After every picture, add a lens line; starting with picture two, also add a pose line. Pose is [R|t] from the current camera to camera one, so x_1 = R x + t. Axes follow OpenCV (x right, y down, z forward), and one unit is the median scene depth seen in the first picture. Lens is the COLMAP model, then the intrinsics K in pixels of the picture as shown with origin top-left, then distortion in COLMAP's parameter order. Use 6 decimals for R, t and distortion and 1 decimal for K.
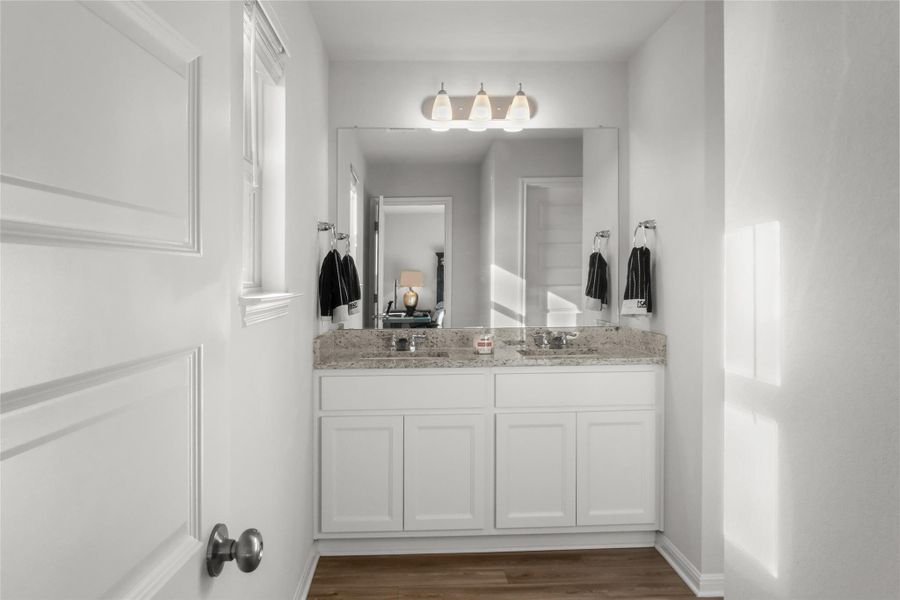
lens RADIAL K [[672.7, 0, 451.4], [0, 672.7, 297.4], [0, 0, 1]] dist [-0.005260, 0.017927]
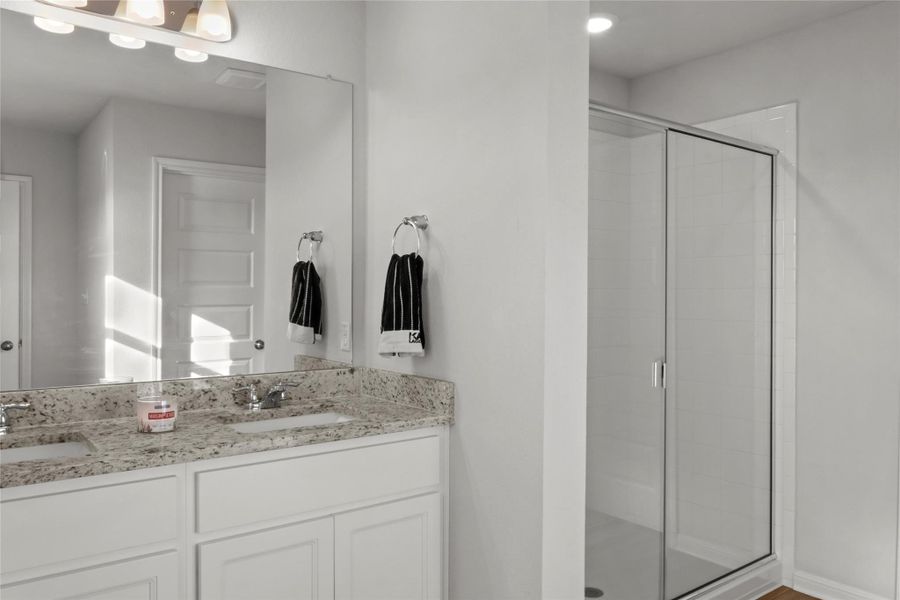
lens RADIAL K [[672.7, 0, 449.6], [0, 672.7, 309.3], [0, 0, 1]] dist [-0.005260, 0.017927]
pose [[0.829669, -0.002054, 0.558252, -0.059634], [0.006907, 0.999954, -0.006586, -0.012132], [-0.558214, 0.009320, 0.829645, 0.367008]]
